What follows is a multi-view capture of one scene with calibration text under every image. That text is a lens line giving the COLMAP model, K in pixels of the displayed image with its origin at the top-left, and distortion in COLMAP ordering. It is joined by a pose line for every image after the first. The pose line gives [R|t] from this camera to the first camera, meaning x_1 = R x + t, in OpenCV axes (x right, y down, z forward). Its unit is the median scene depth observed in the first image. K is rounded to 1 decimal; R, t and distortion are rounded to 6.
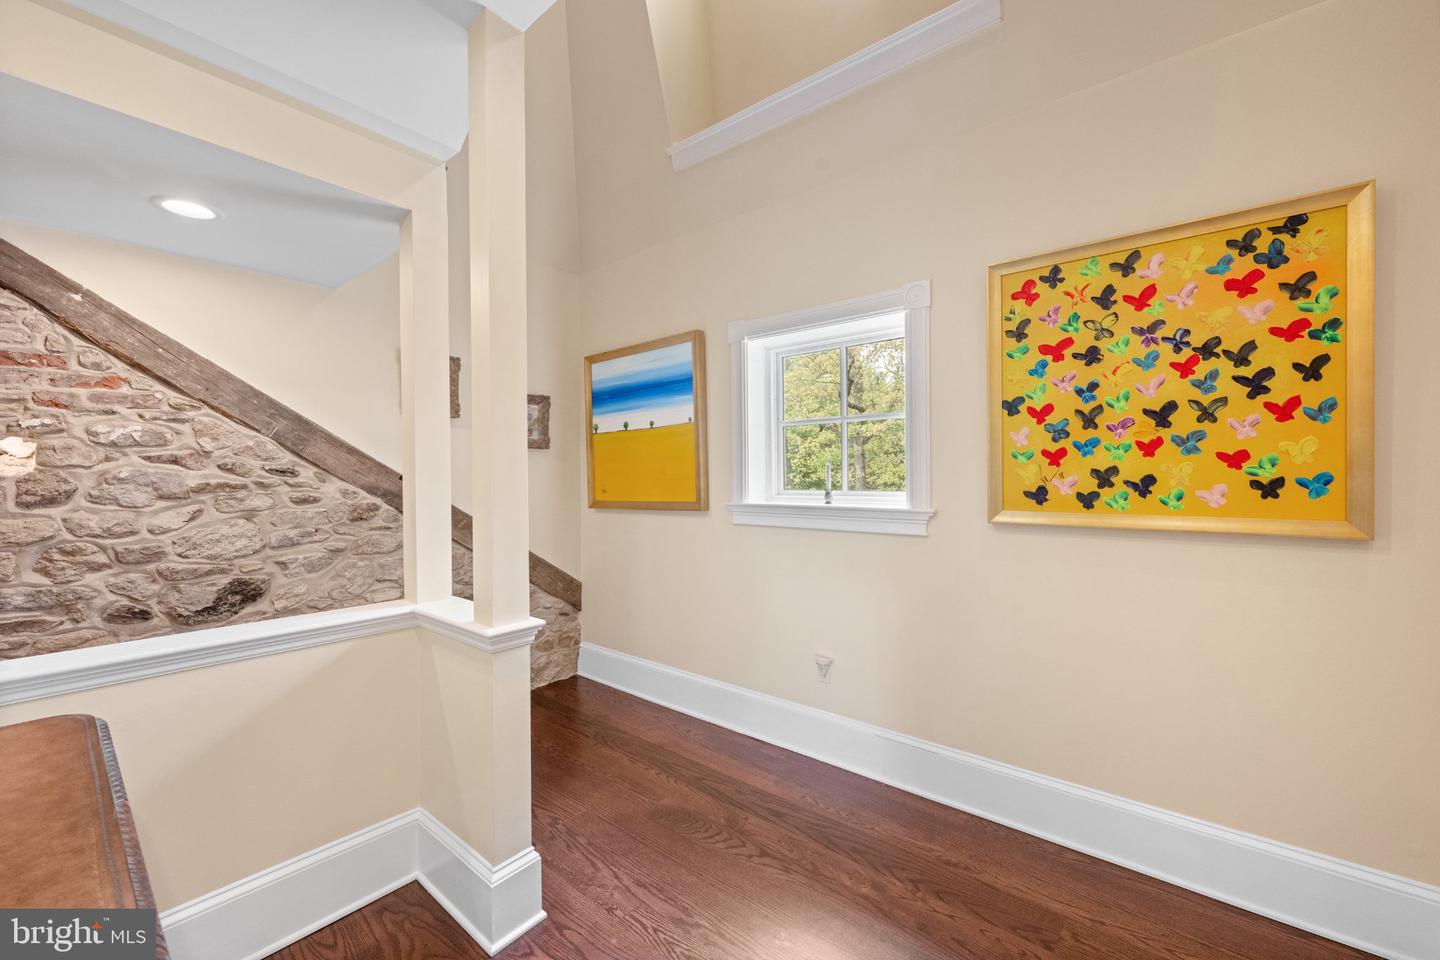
lens RADIAL K [[573.3, 0, 719.4], [0, 573.3, 479.2], [0, 0, 1]] dist [0.001818, 0.000050]
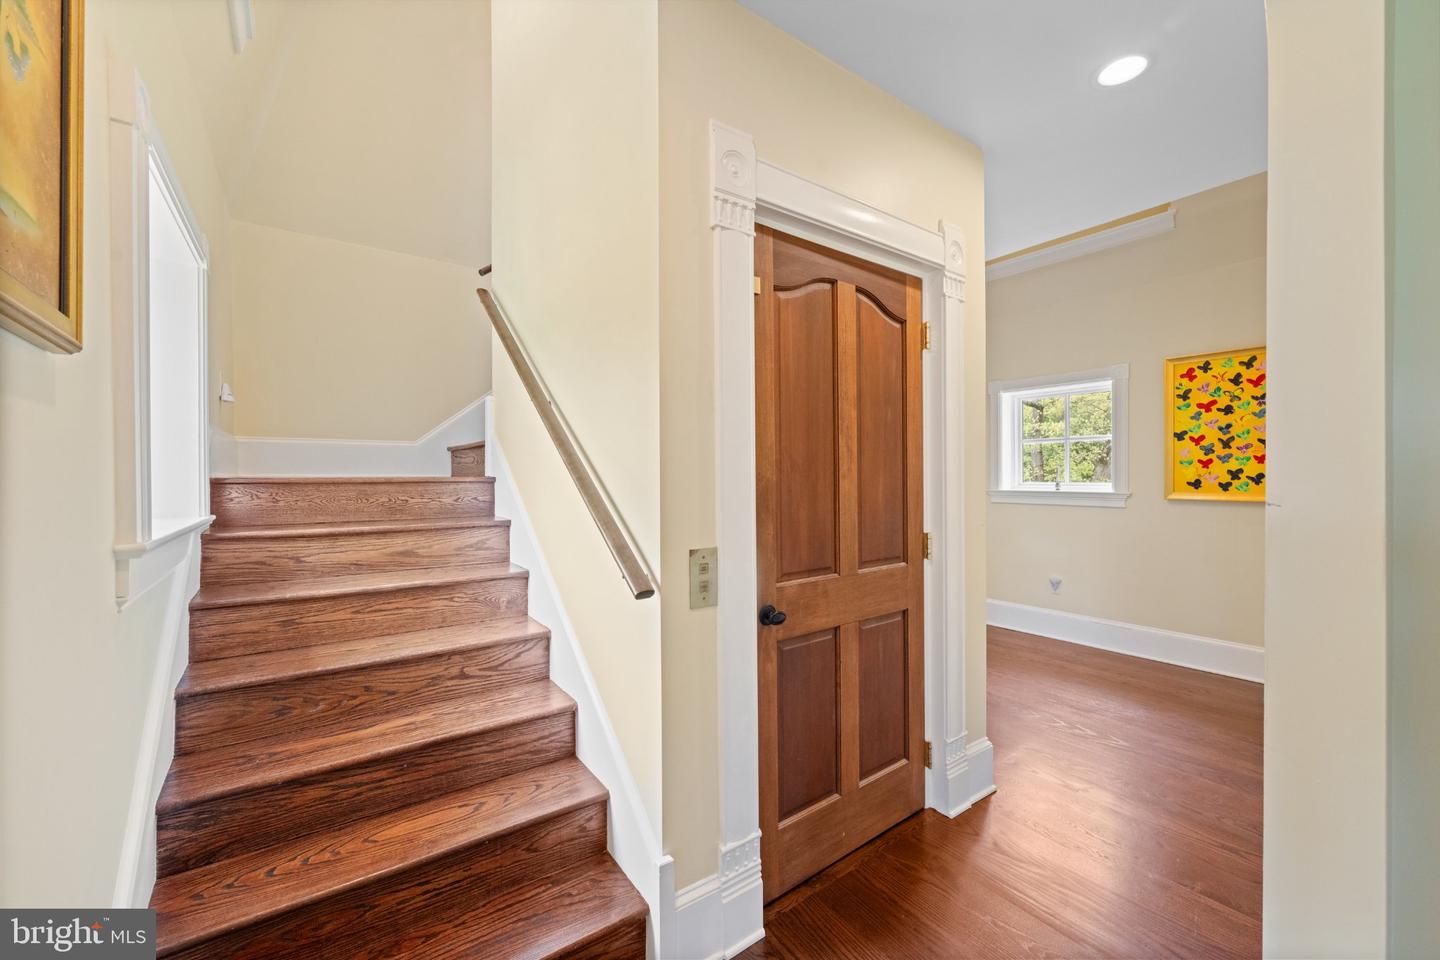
lens RADIAL K [[573.3, 0, 717.7], [0, 573.3, 482.0], [0, 0, 1]] dist [0.001818, 0.000050]
pose [[0.967827, 0.005216, -0.251561, -0.488826], [-0.002835, 0.999948, 0.009826, 0.007920], [0.251599, -0.008797, 0.967792, -1.226292]]
